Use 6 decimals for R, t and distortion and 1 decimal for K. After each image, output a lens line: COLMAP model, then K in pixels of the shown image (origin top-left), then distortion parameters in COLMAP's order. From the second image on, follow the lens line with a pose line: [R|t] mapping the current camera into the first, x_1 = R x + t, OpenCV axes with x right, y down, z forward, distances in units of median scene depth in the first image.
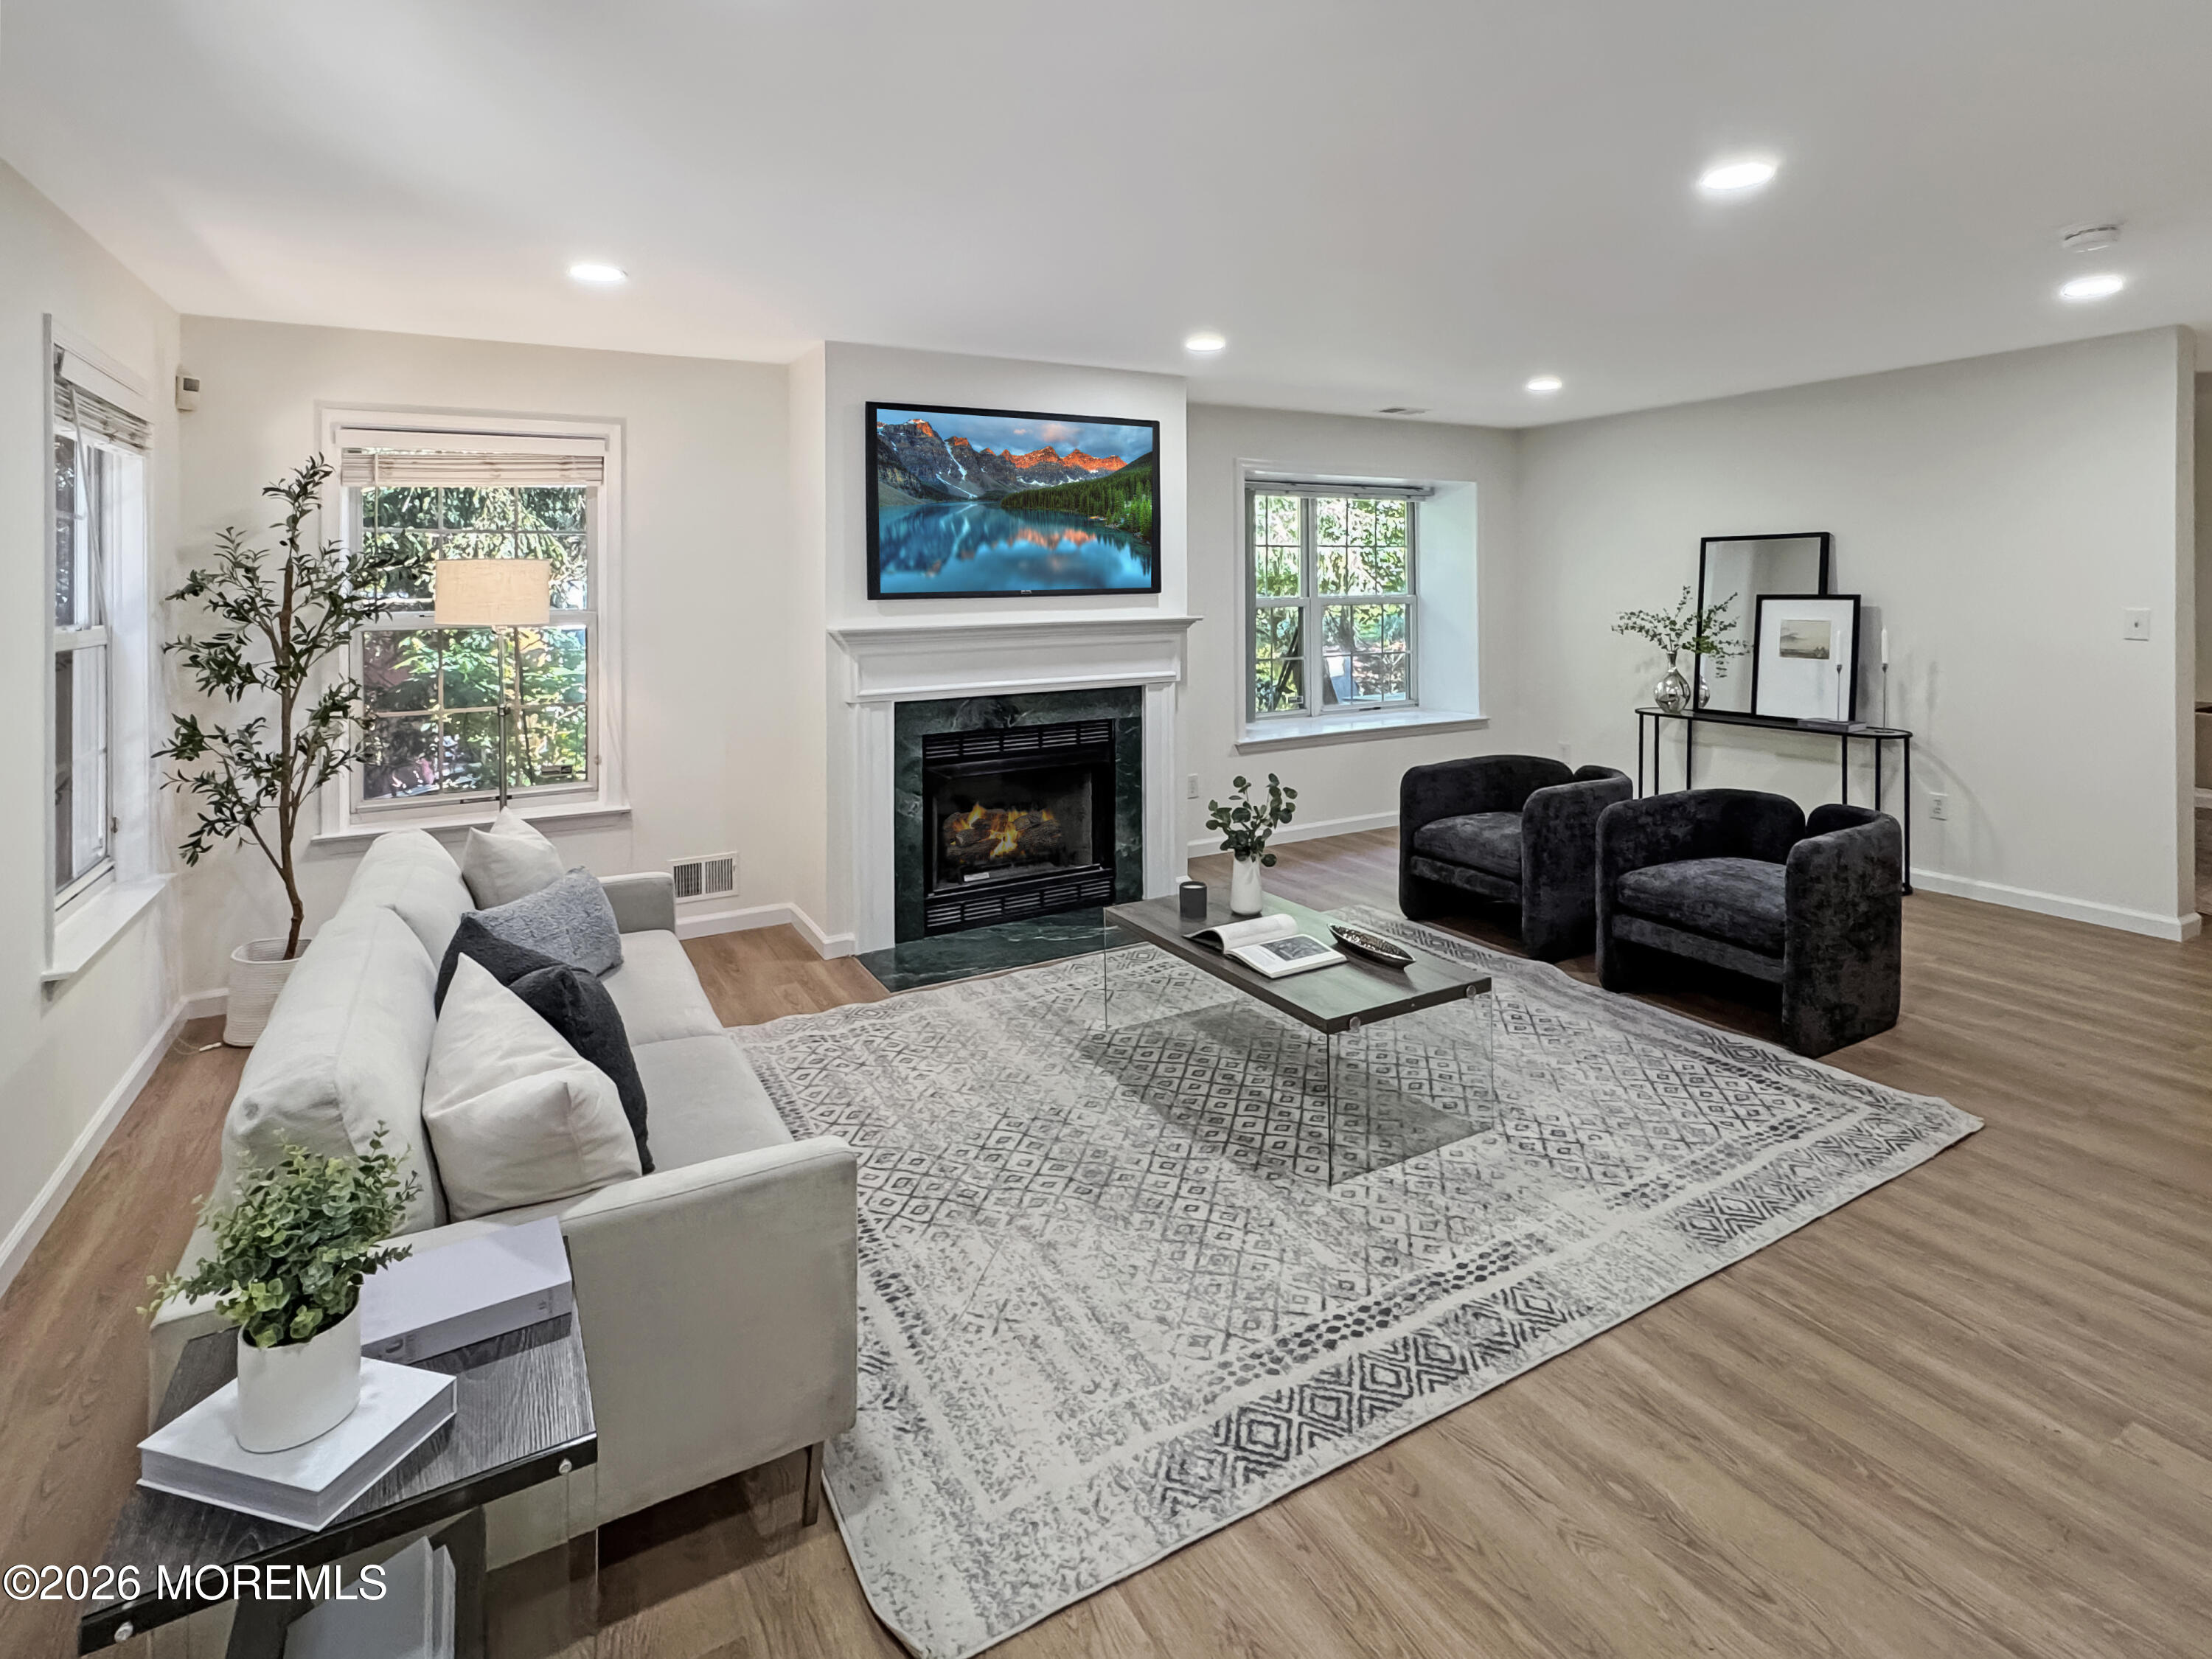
lens RADIAL K [[1120.7, 0, 1116.1], [0, 1120.7, 613.7], [0, 0, 1]] dist [-0.001745, 0.000416]
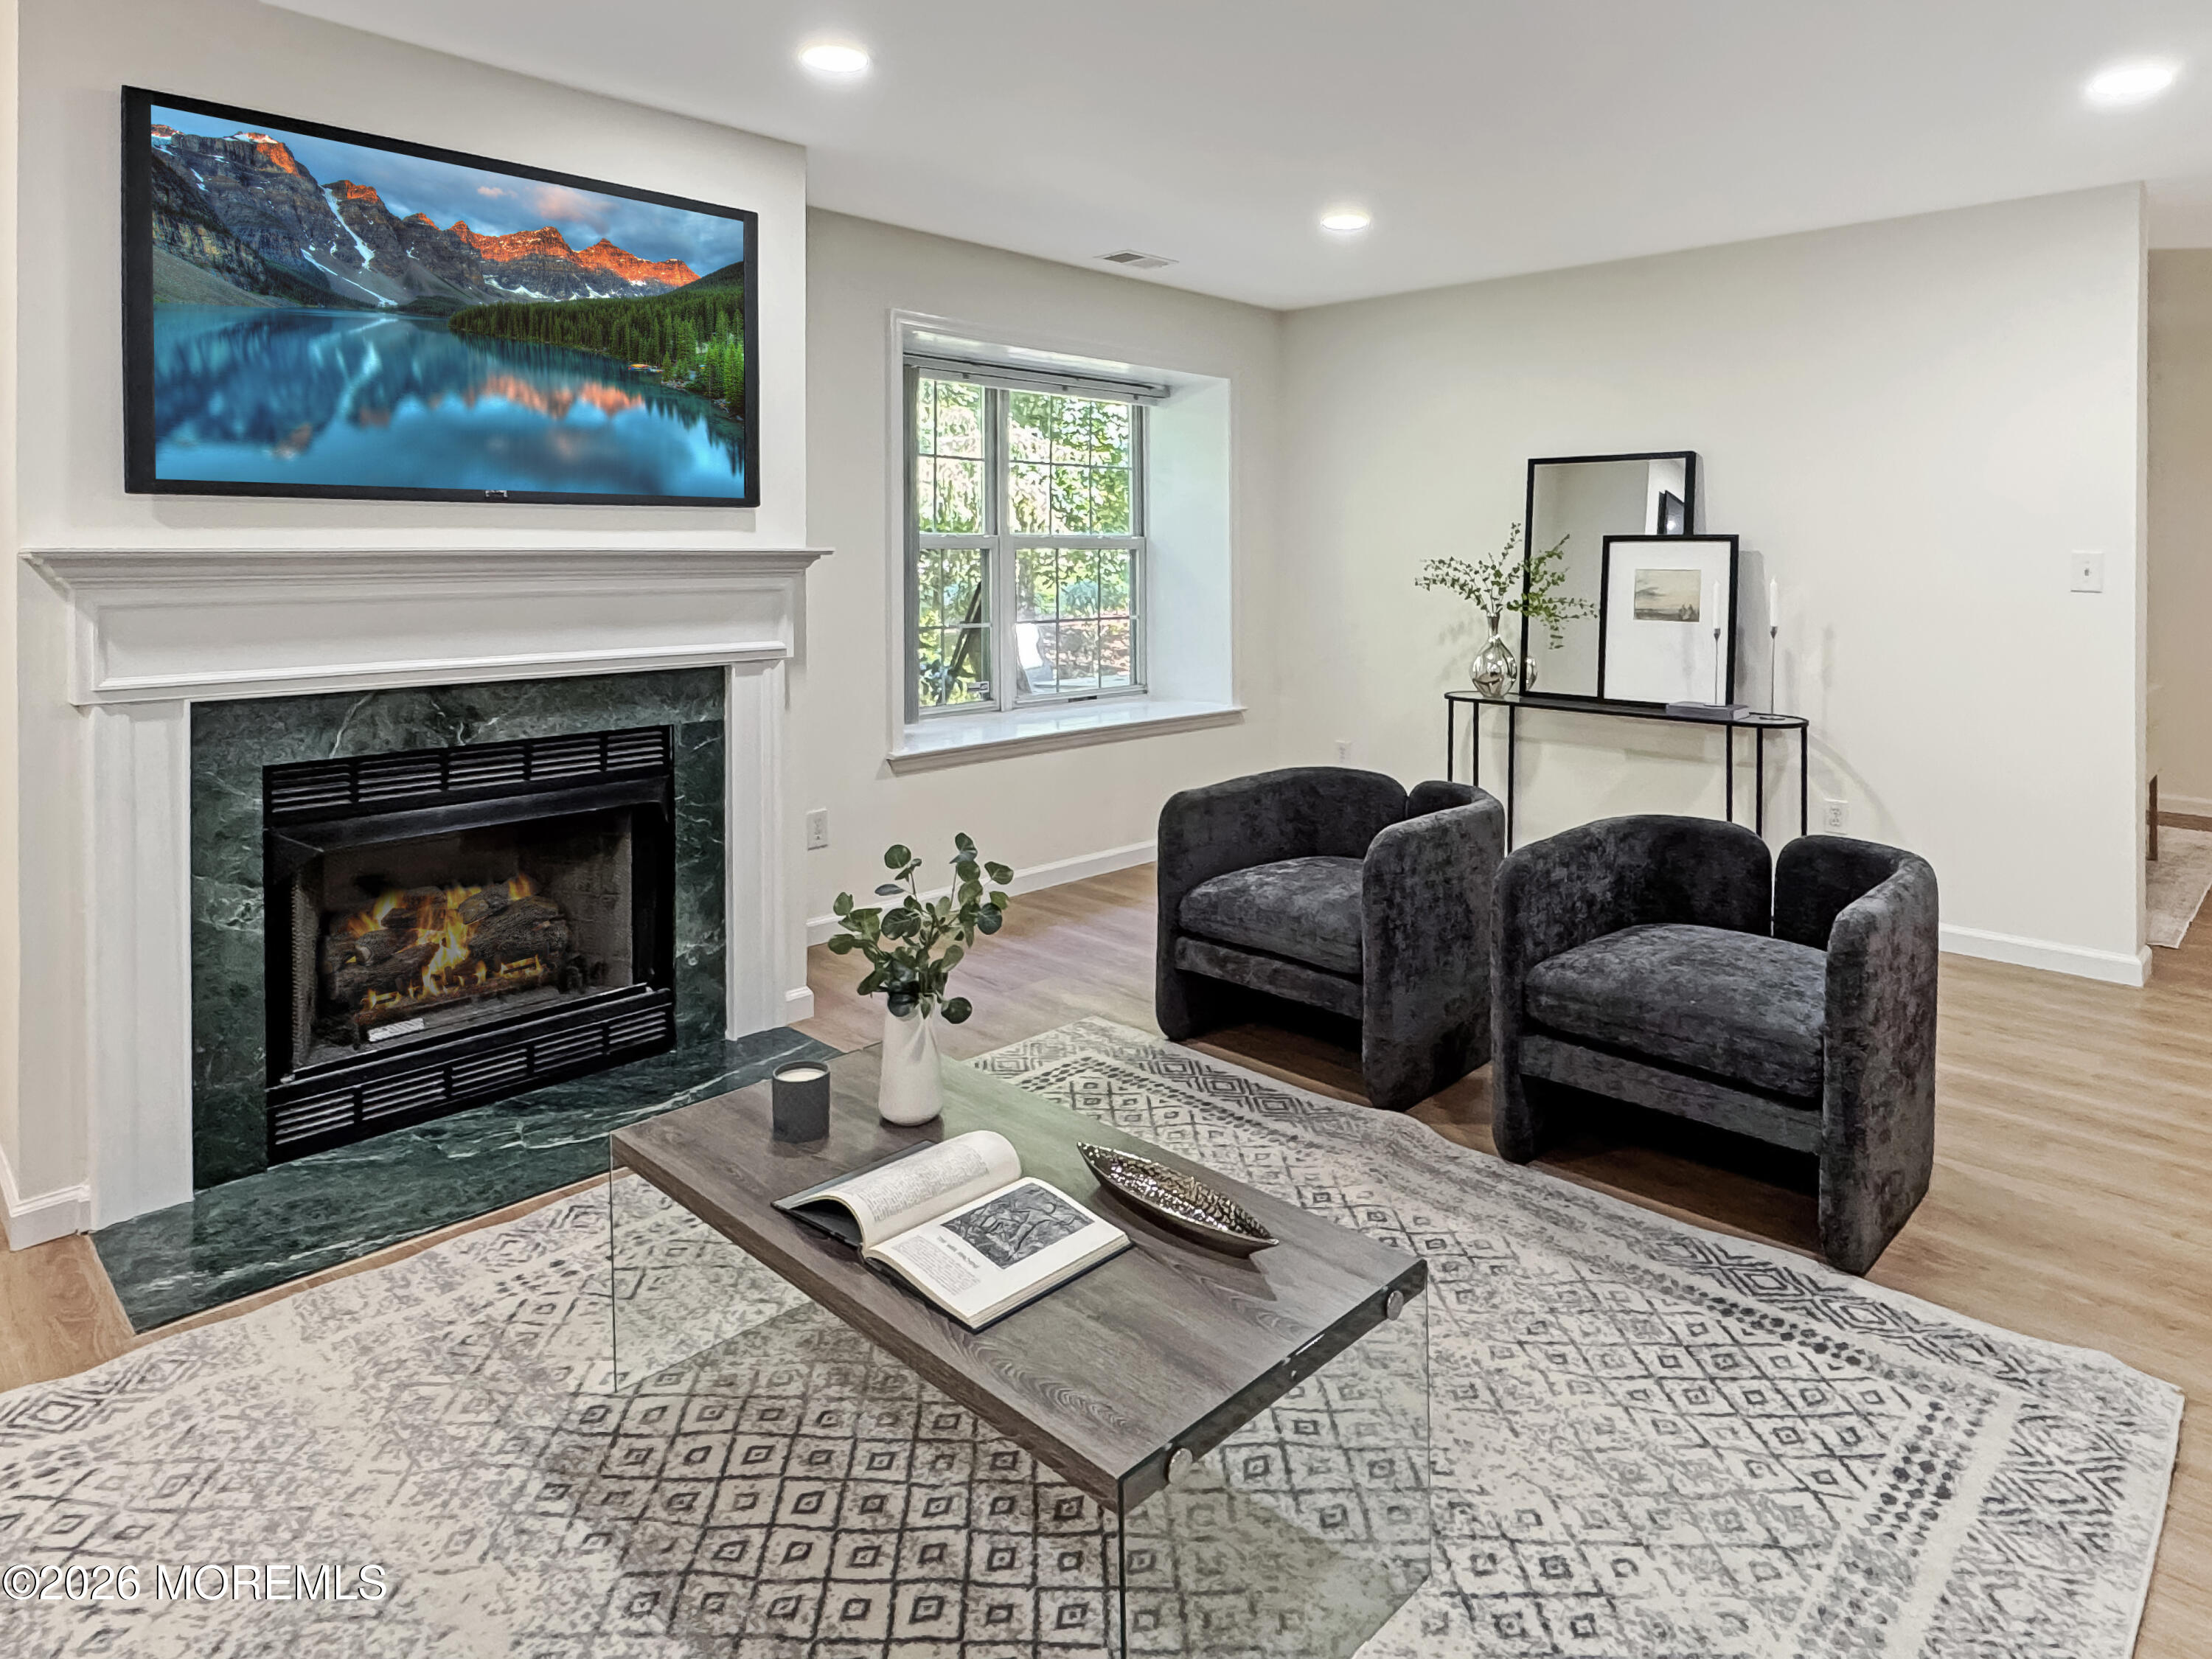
lens RADIAL K [[1330.4, 0, 1120.2], [0, 1330.4, 563.3], [0, 0, 1]] dist [-0.004173, 0.002919]
pose [[0.960769, 0.011491, 0.277112, 0.029526], [-0.007238, 0.999840, -0.016364, 0.022883], [-0.277255, 0.013717, 0.960698, 0.313071]]
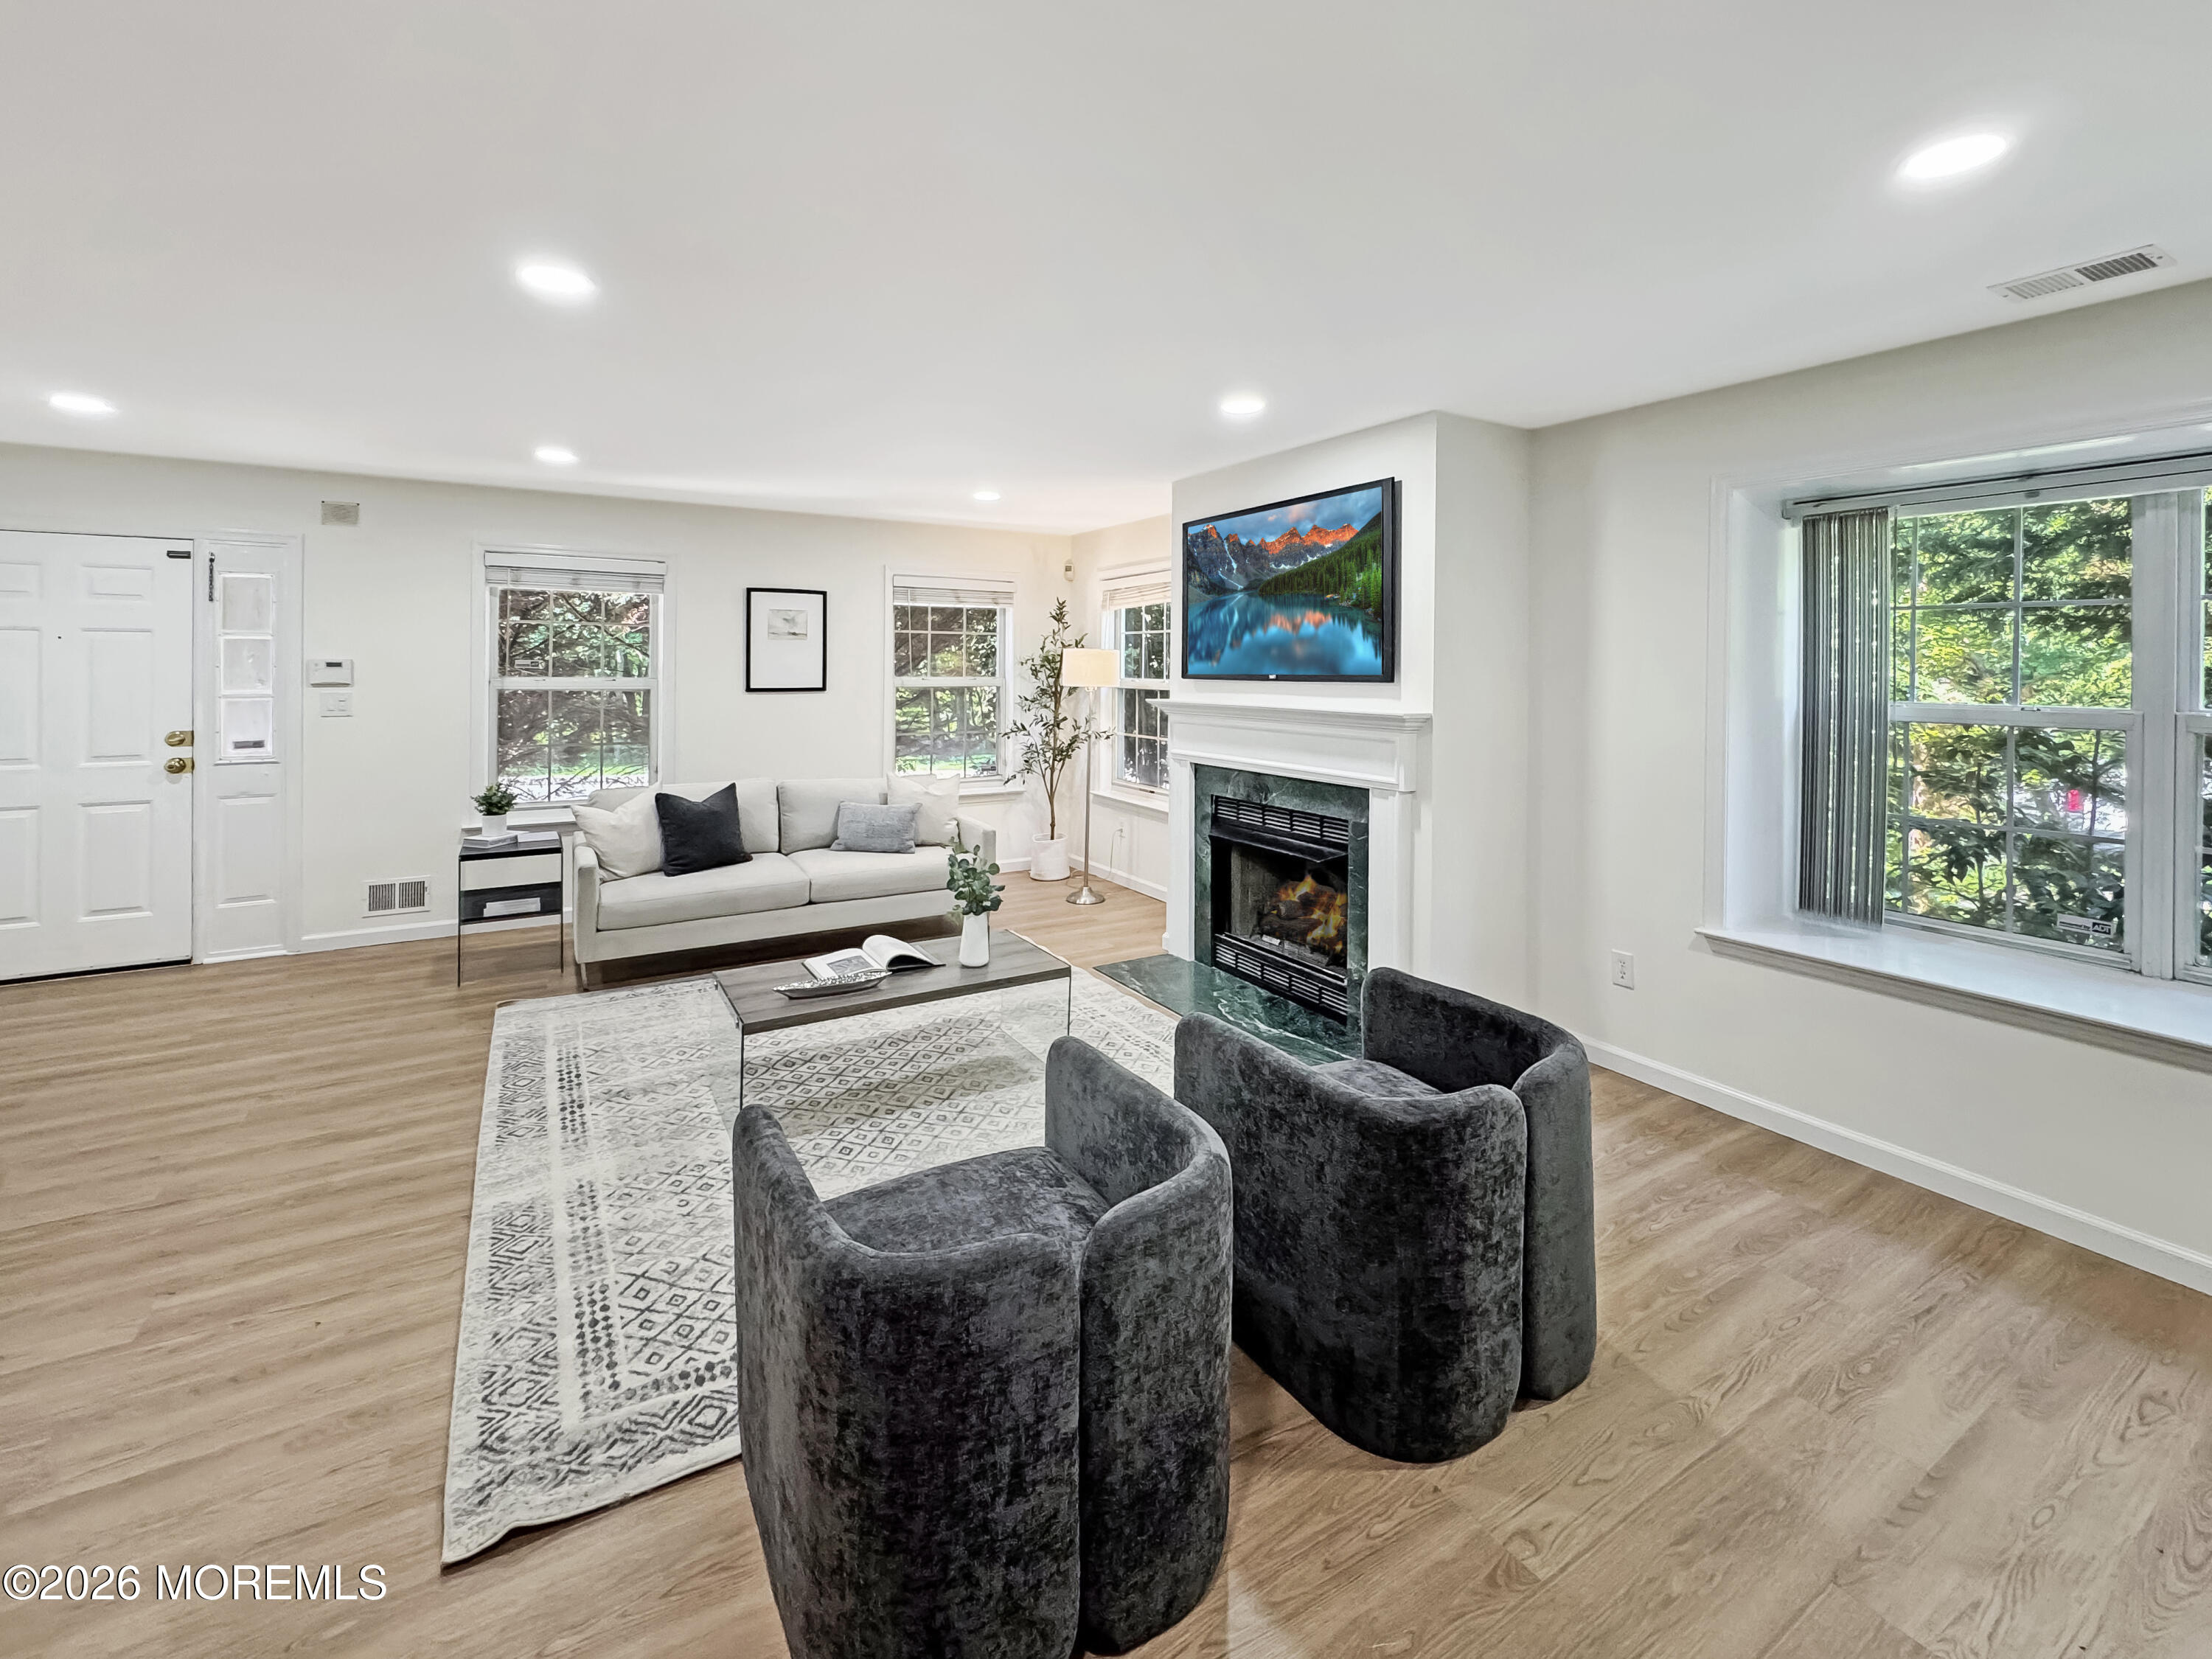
lens RADIAL K [[970.5, 0, 1114.5], [0, 970.5, 690.9], [0, 0, 1]] dist [-0.009046, -0.000116]
pose [[0.014973, 0.033488, -0.999327, 0.830466], [-0.035209, 0.998837, 0.032944, -0.030826], [0.999268, 0.034692, 0.016135, 0.867474]]
